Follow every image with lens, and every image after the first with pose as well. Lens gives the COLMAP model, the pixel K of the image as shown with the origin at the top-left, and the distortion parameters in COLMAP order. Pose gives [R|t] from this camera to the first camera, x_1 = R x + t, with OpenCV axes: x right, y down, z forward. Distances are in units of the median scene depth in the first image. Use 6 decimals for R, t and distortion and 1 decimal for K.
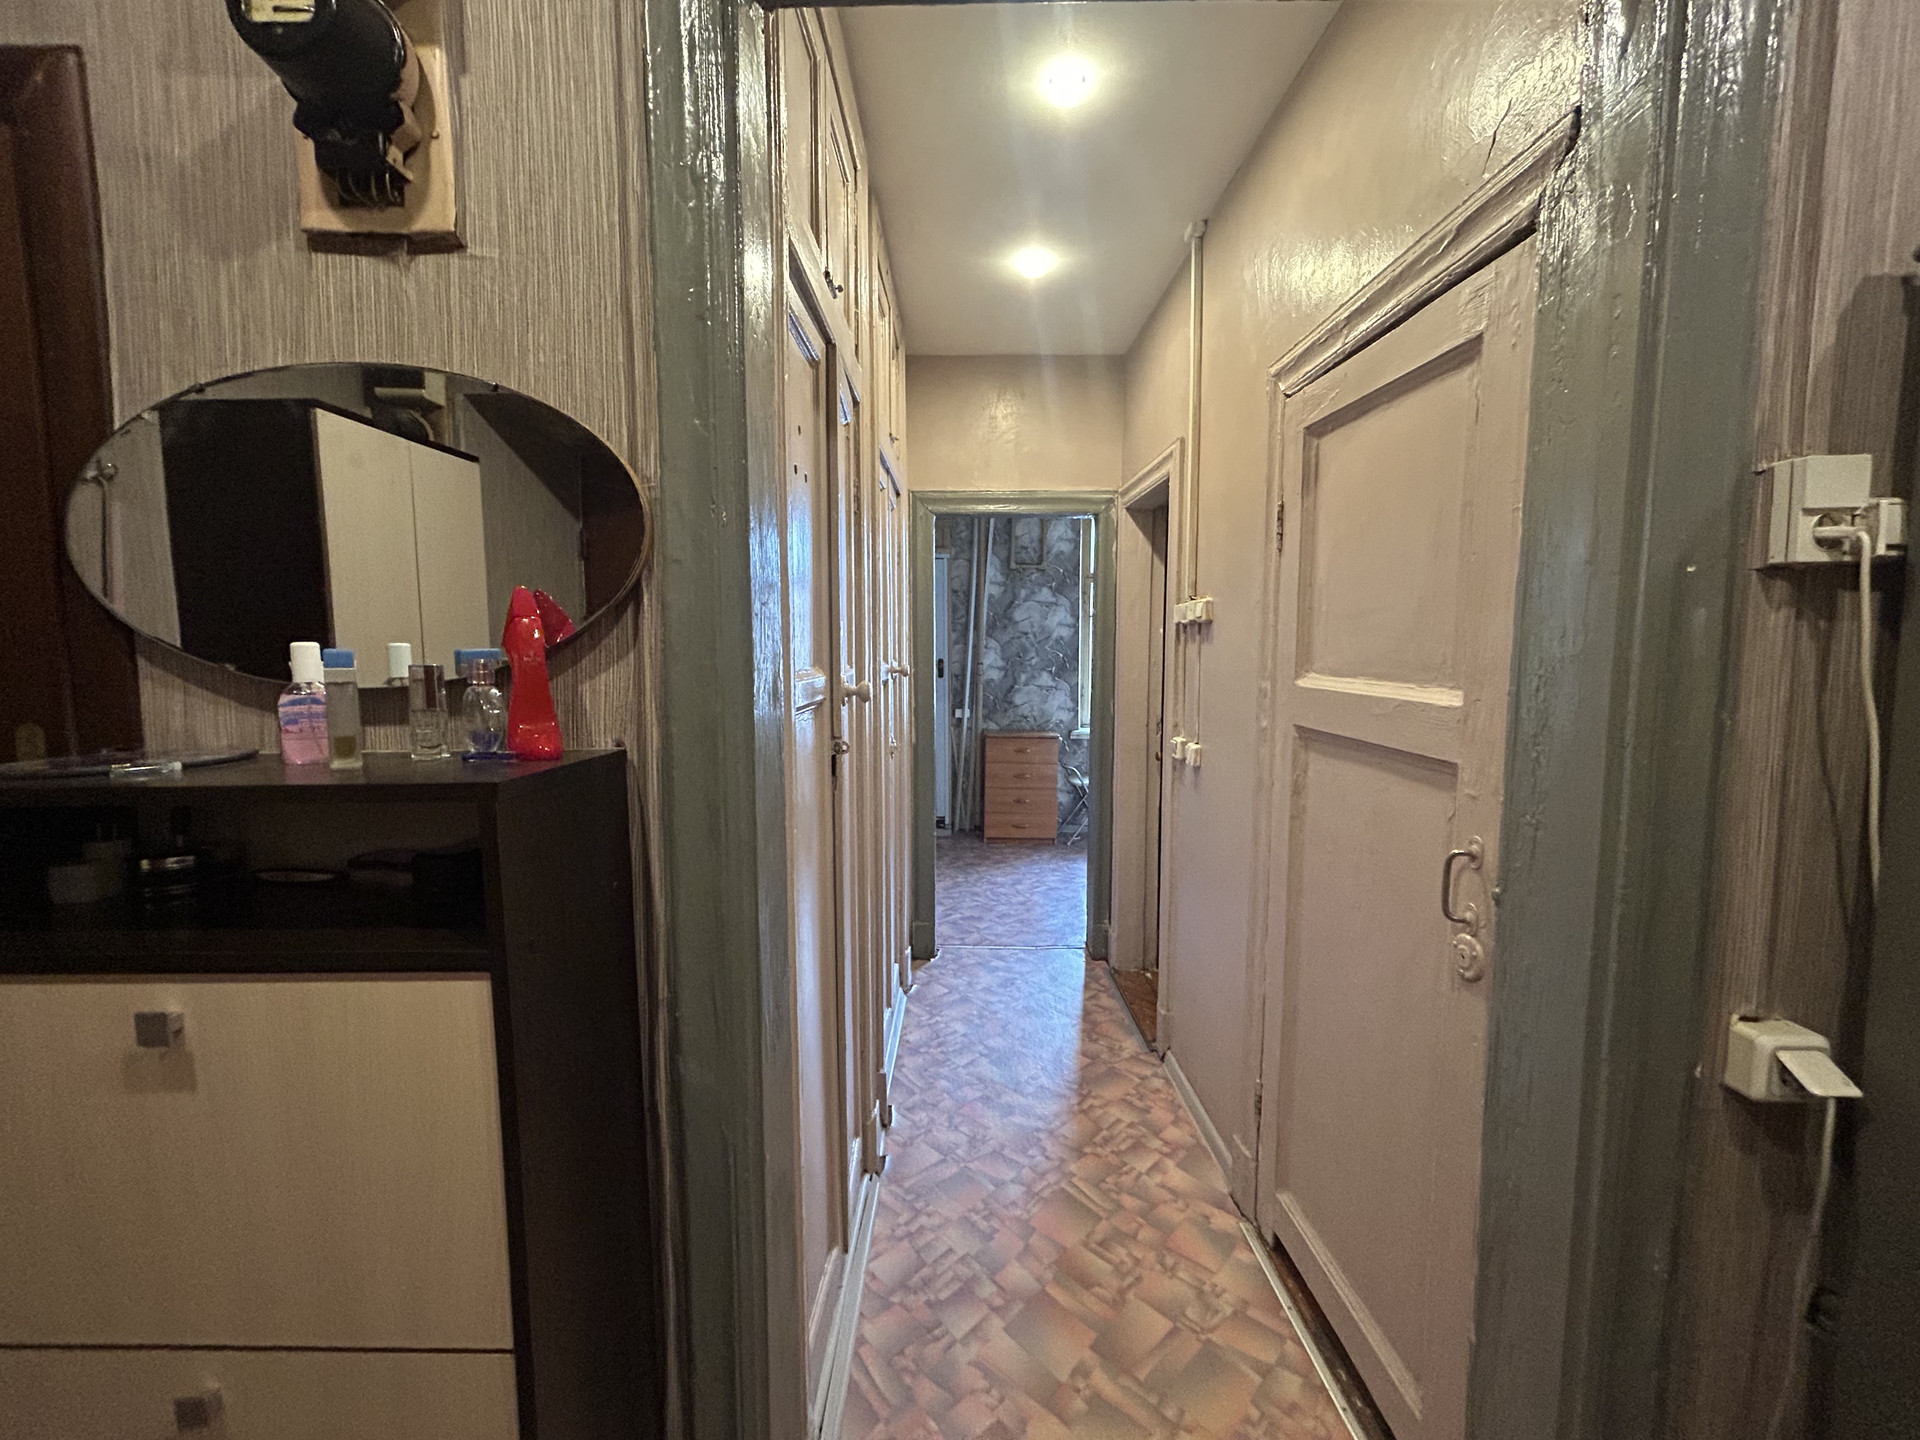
lens RADIAL K [[777.4, 0, 954.3], [0, 777.4, 720.3], [0, 0, 1]] dist [-0.002712, 0.000483]
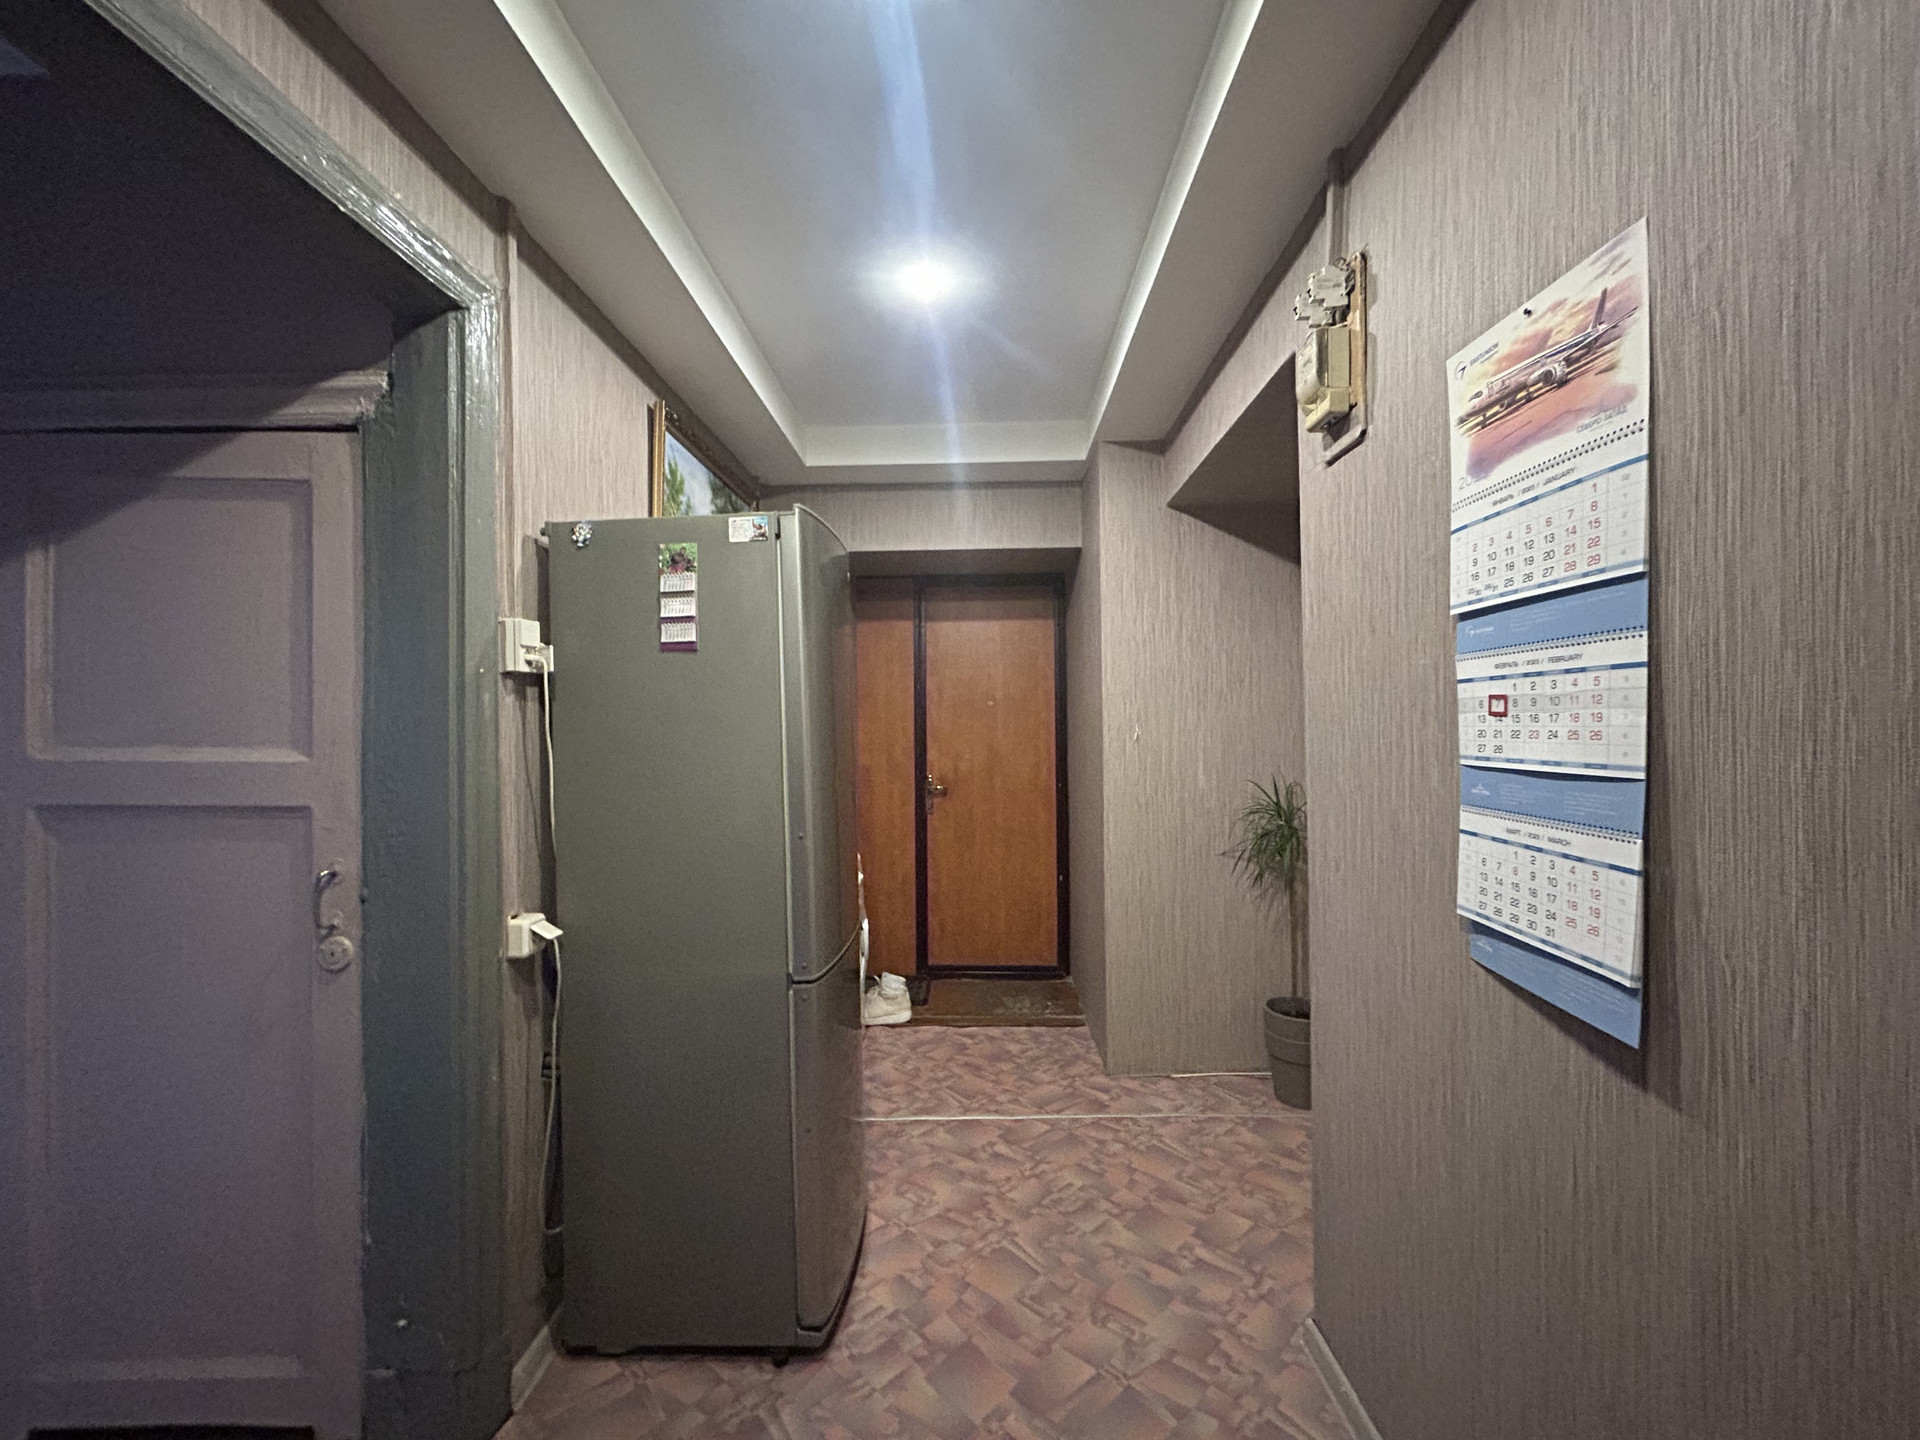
lens RADIAL K [[777.4, 0, 954.3], [0, 777.4, 720.3], [0, 0, 1]] dist [-0.002712, 0.000483]
pose [[0.015566, 0.008391, 0.999844, -0.269384], [0.101748, 0.994761, -0.009933, 0.016463], [-0.994688, 0.101886, 0.014630, -0.035260]]
